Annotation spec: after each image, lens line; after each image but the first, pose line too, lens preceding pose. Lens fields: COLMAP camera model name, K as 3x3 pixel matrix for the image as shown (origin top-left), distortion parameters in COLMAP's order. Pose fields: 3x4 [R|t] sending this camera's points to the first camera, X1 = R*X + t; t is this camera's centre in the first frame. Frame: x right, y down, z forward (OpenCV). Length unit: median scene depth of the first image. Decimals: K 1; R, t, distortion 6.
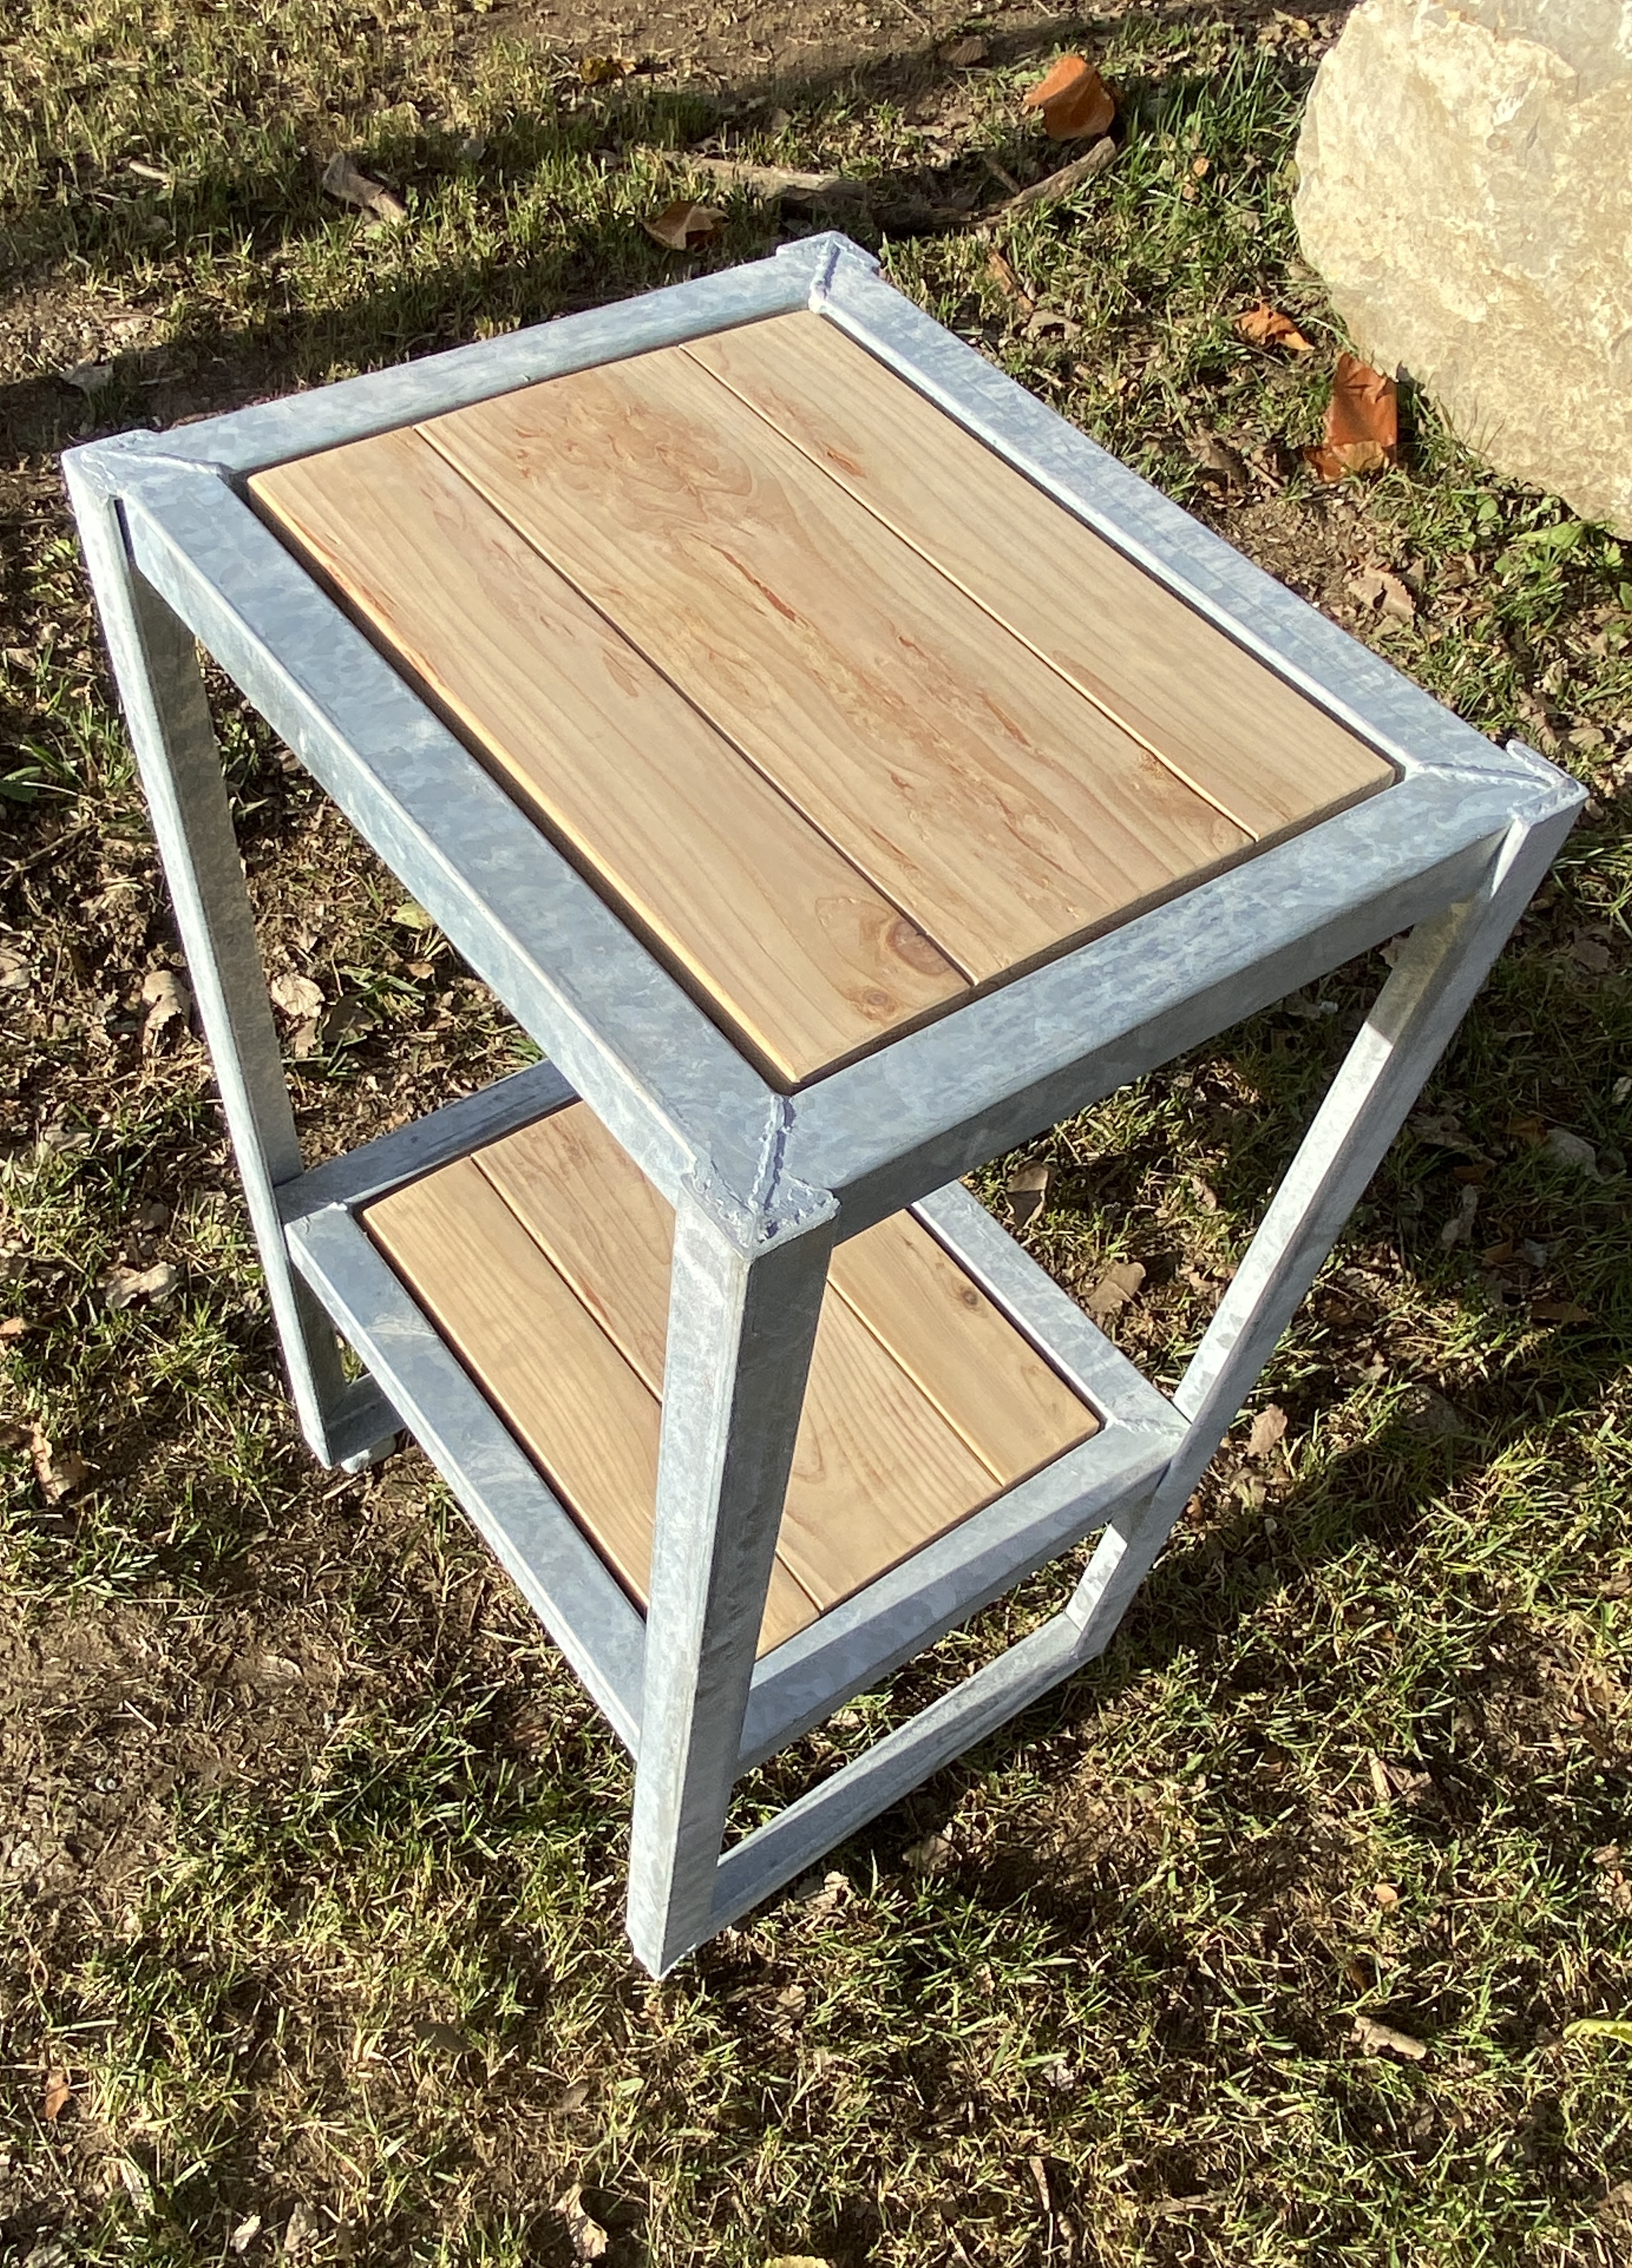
lens RADIAL K [[1859.7, 0, 774.1], [0, 1859.7, 1165.2], [0, 0, 1]] dist [0.089337, -0.121392]
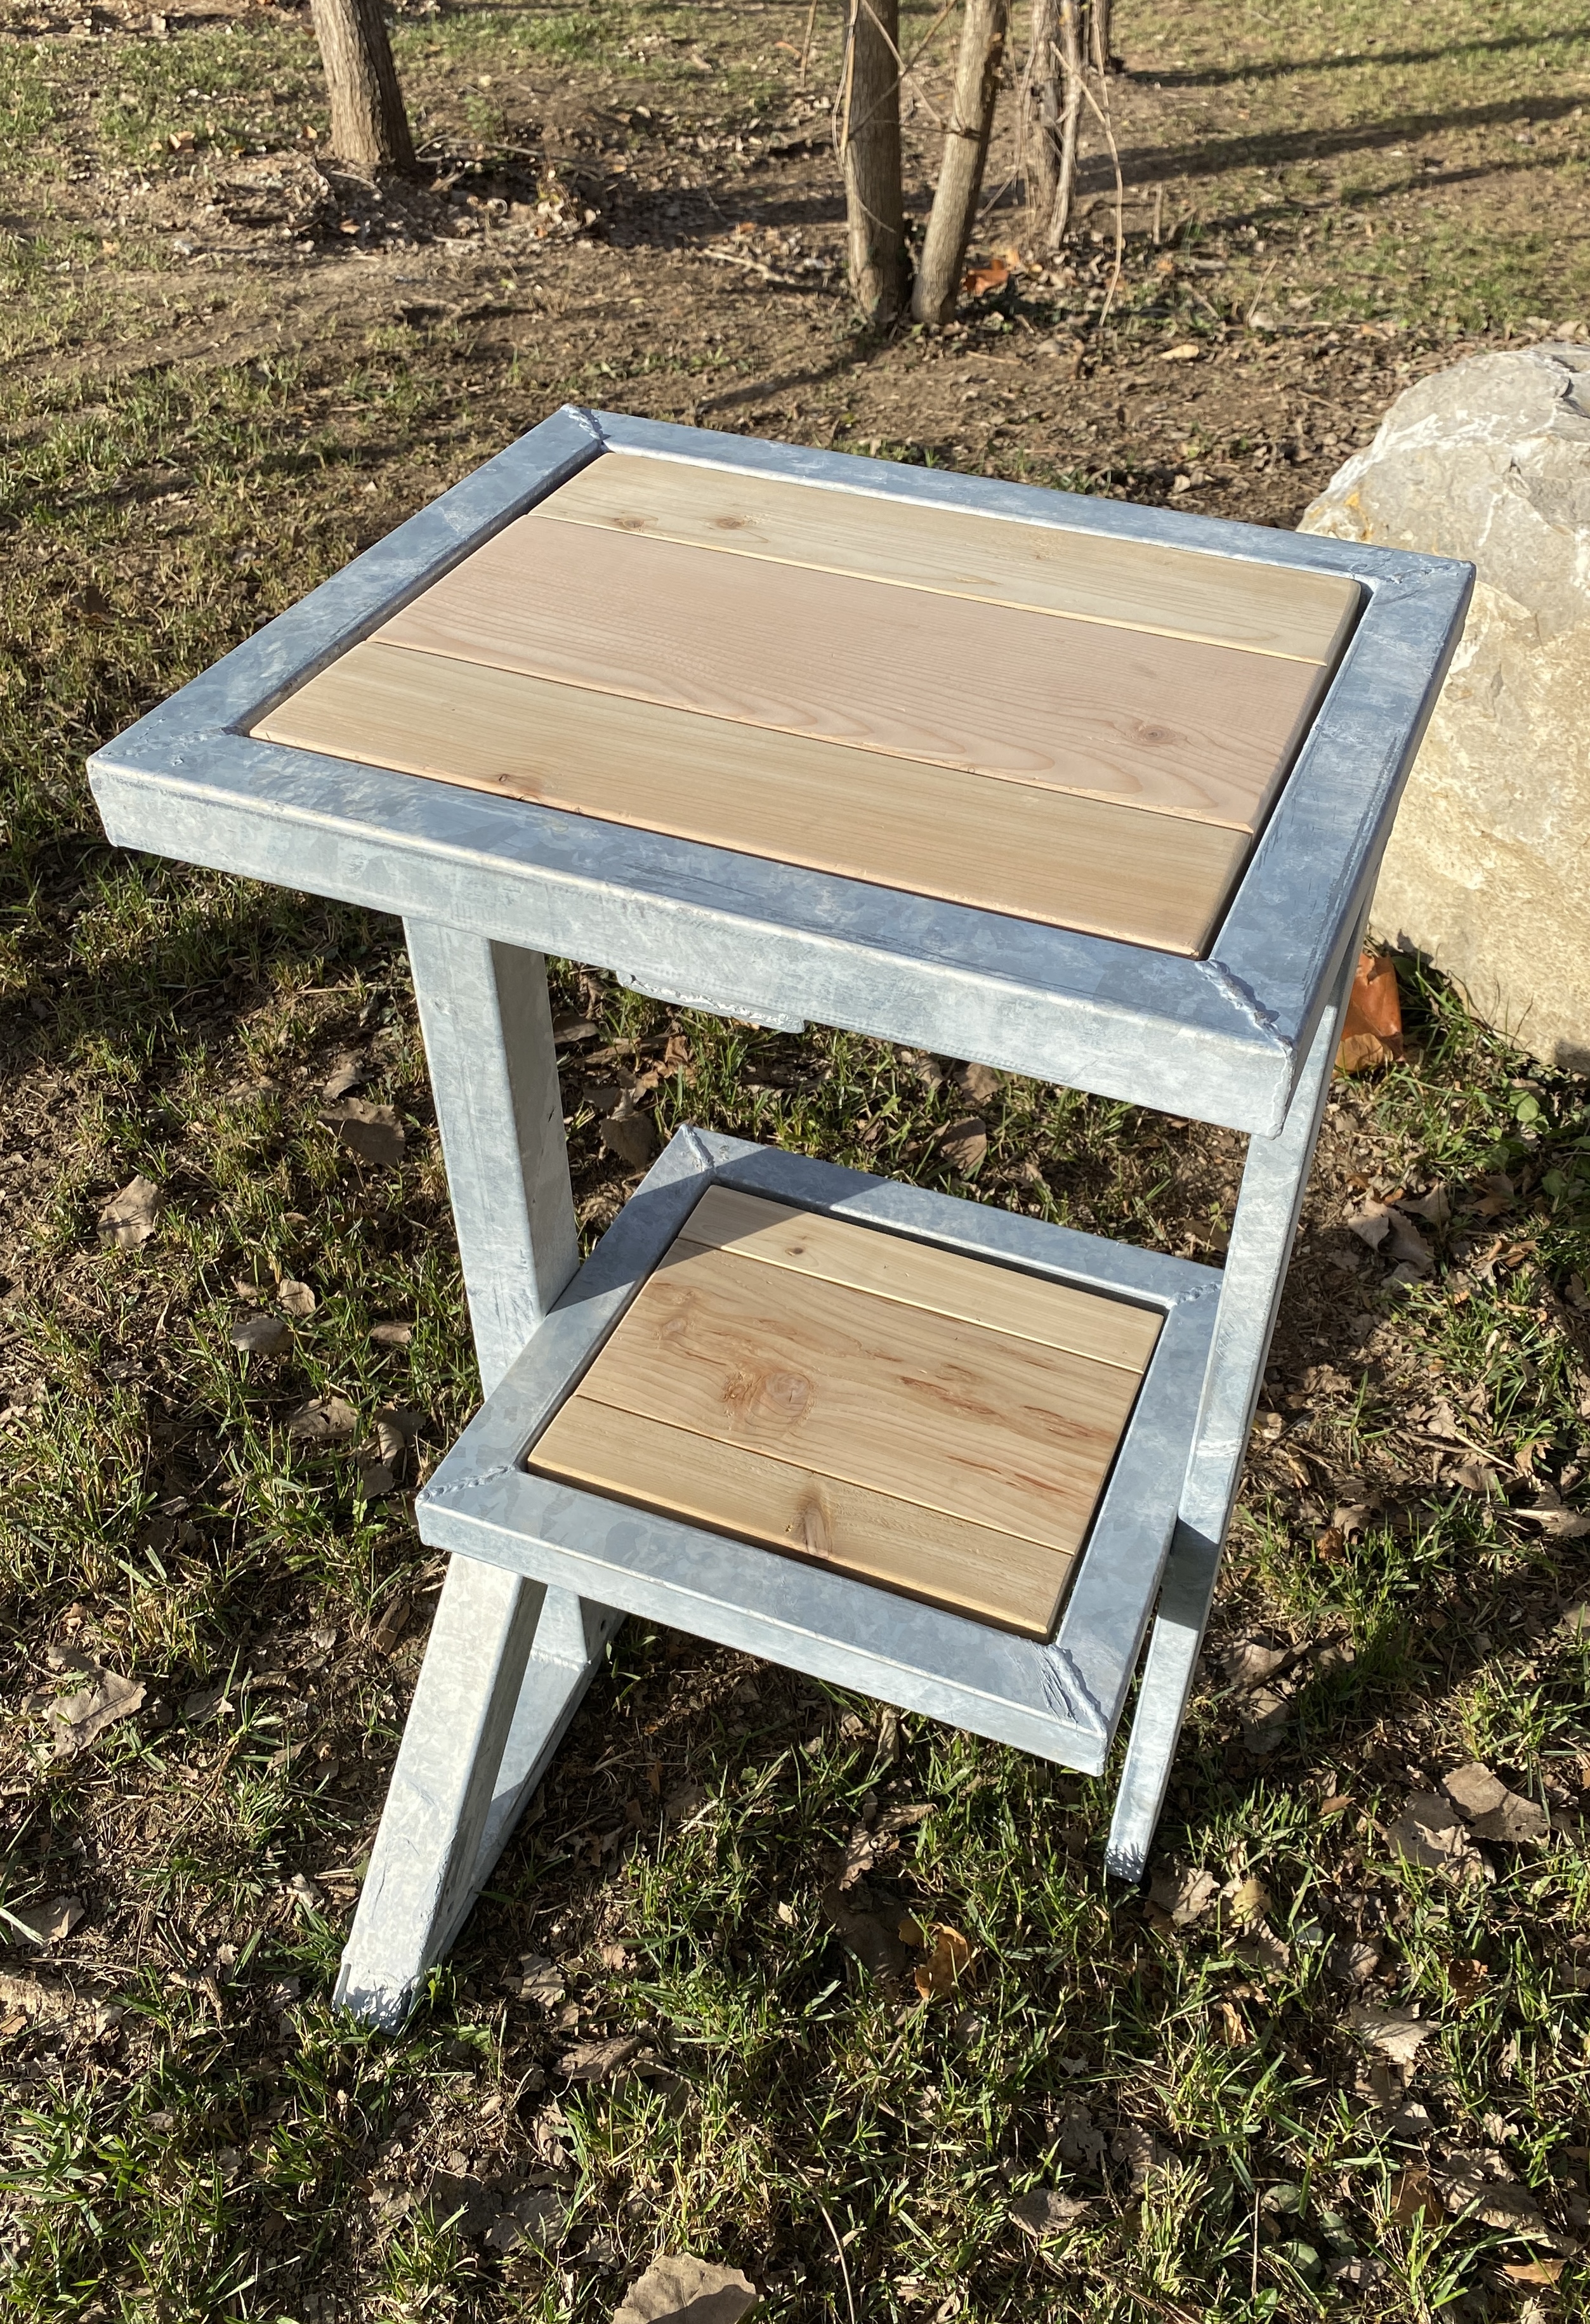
lens RADIAL K [[2063.6, 0, 797.5], [0, 2063.6, 1156.2], [0, 0, 1]] dist [0.010237, 0.002261]
pose [[0.995651, -0.063653, -0.068020, 0.254933], [0.044833, 0.967446, -0.249075, -0.243557], [0.081660, 0.244942, 0.966093, 0.298871]]
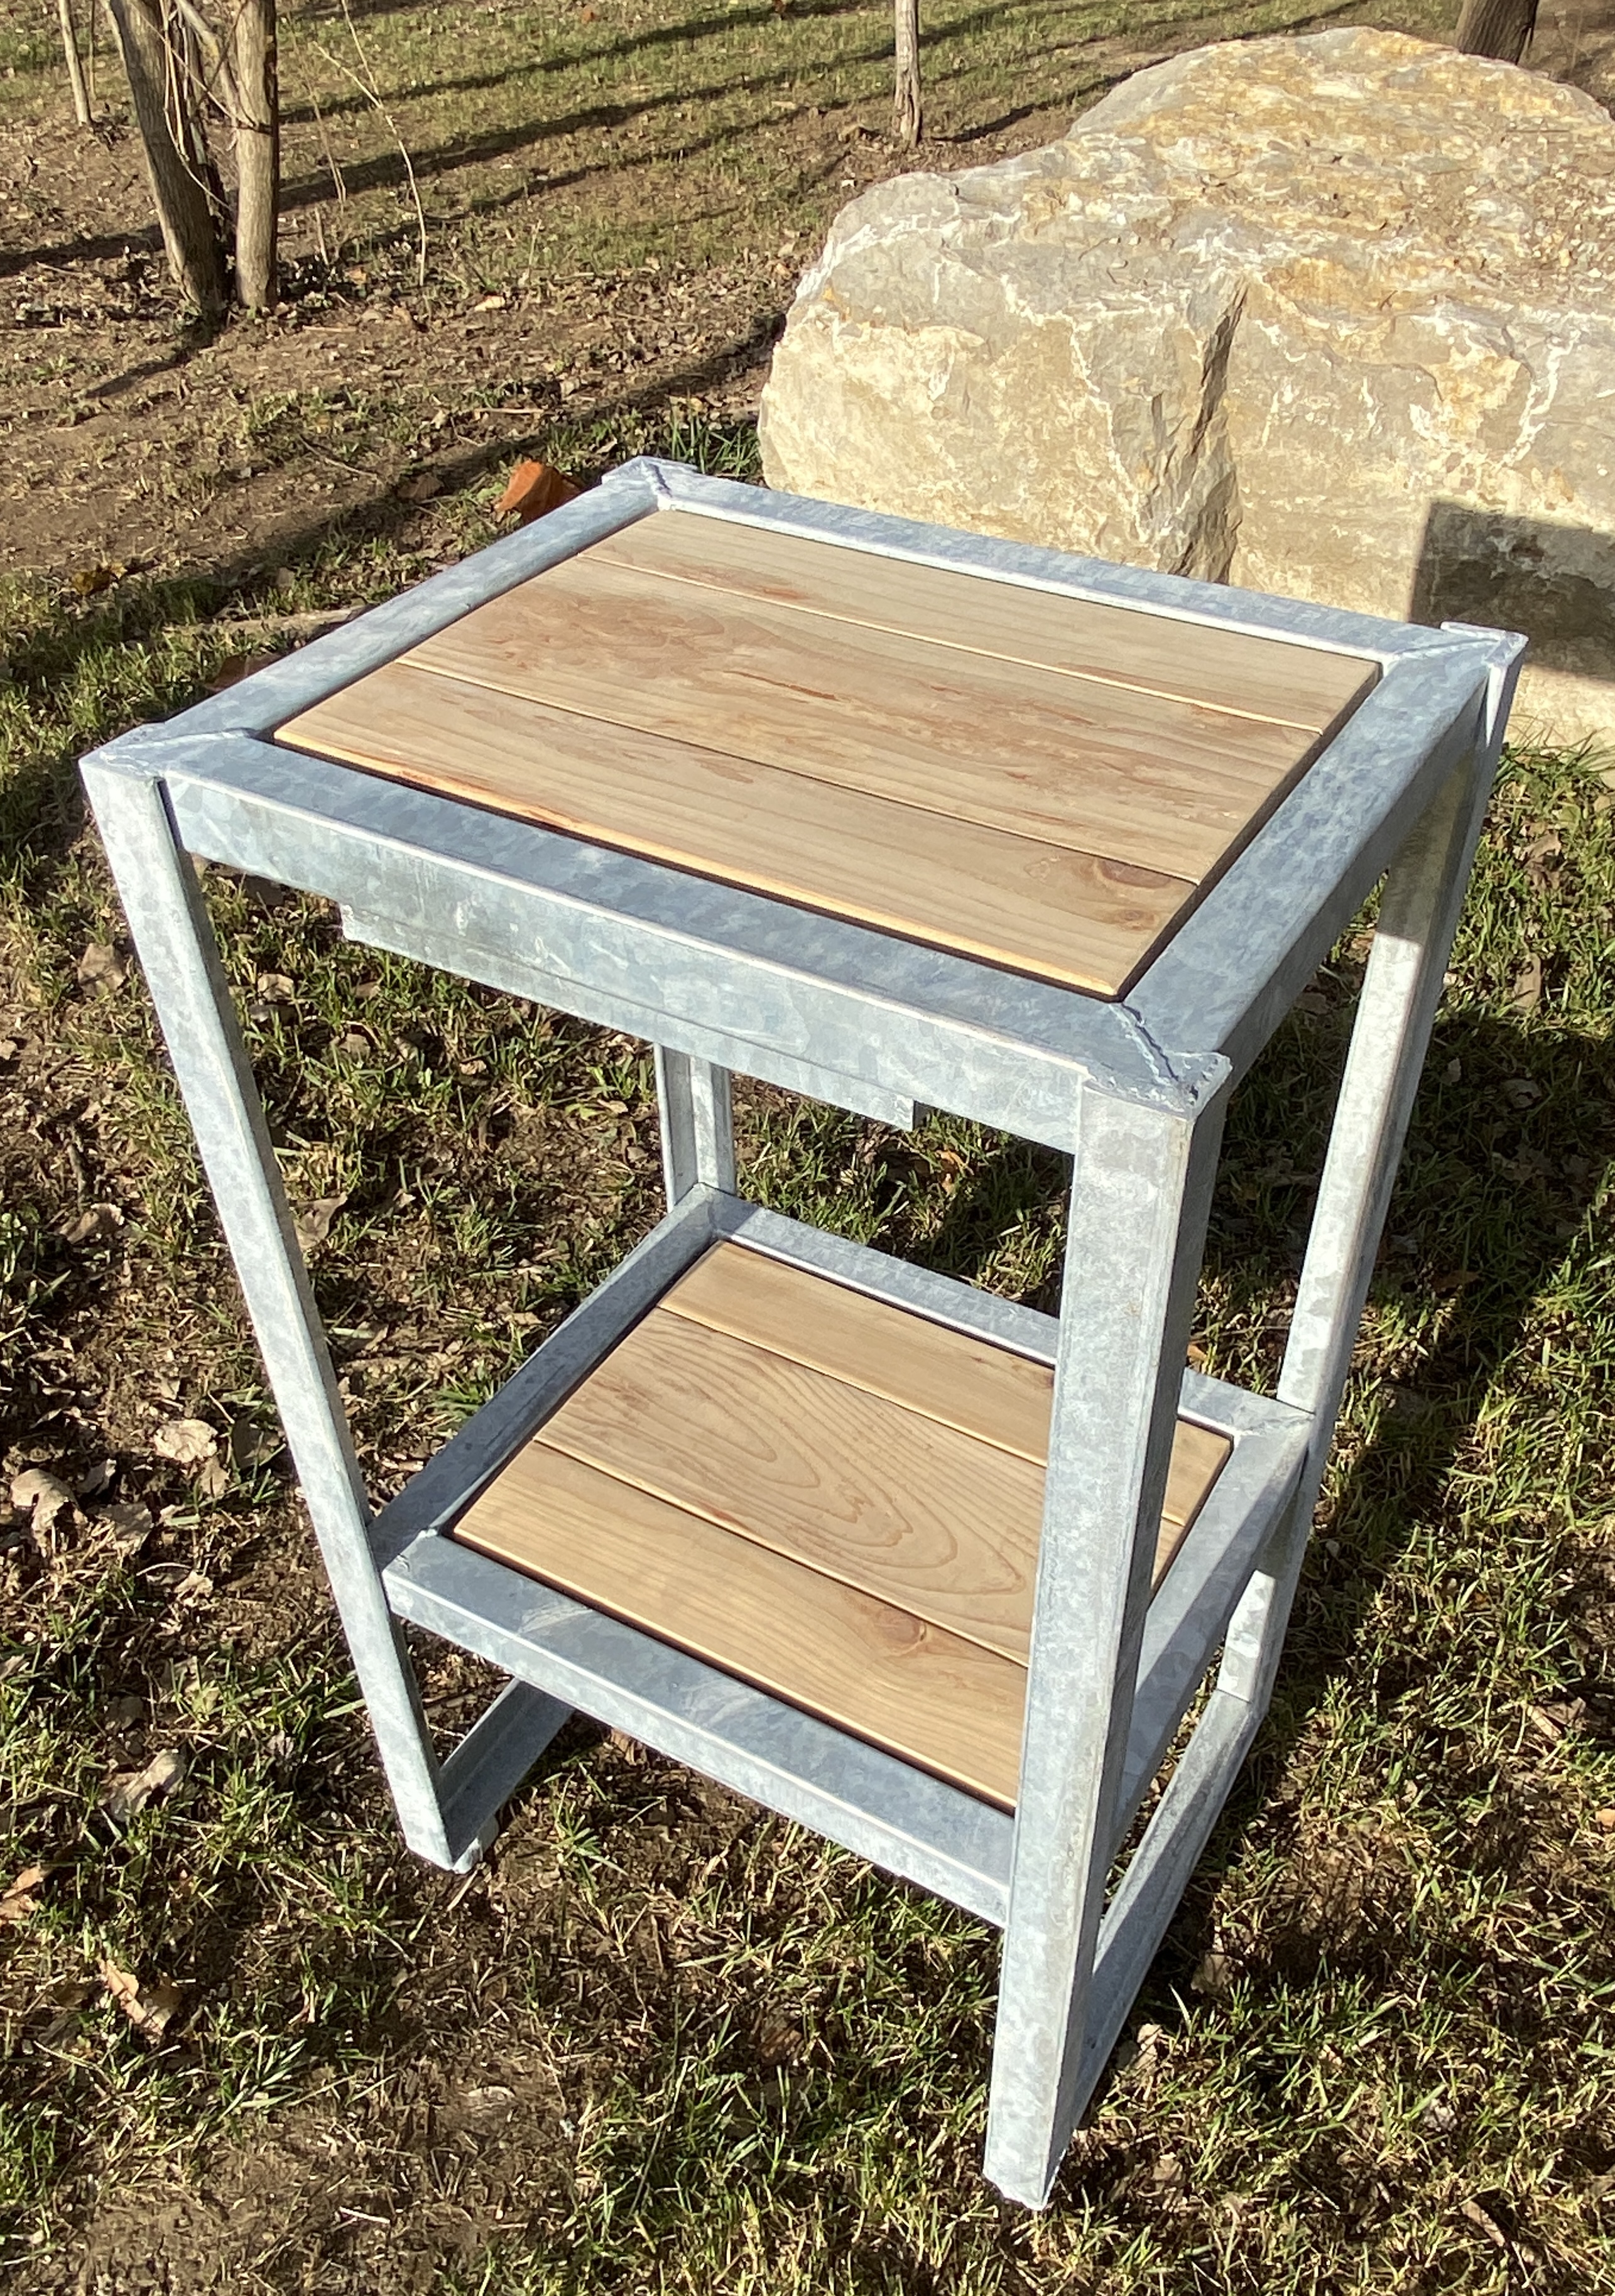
lens RADIAL K [[1856.0, 0, 878.5], [0, 1856.0, 1160.9], [0, 0, 1]] dist [0.077507, -0.097252]
pose [[0.908180, -0.330952, 0.256280, -0.168028], [0.375007, 0.915306, -0.146918, 0.059721], [-0.185952, 0.229535, 0.955372, 0.019041]]
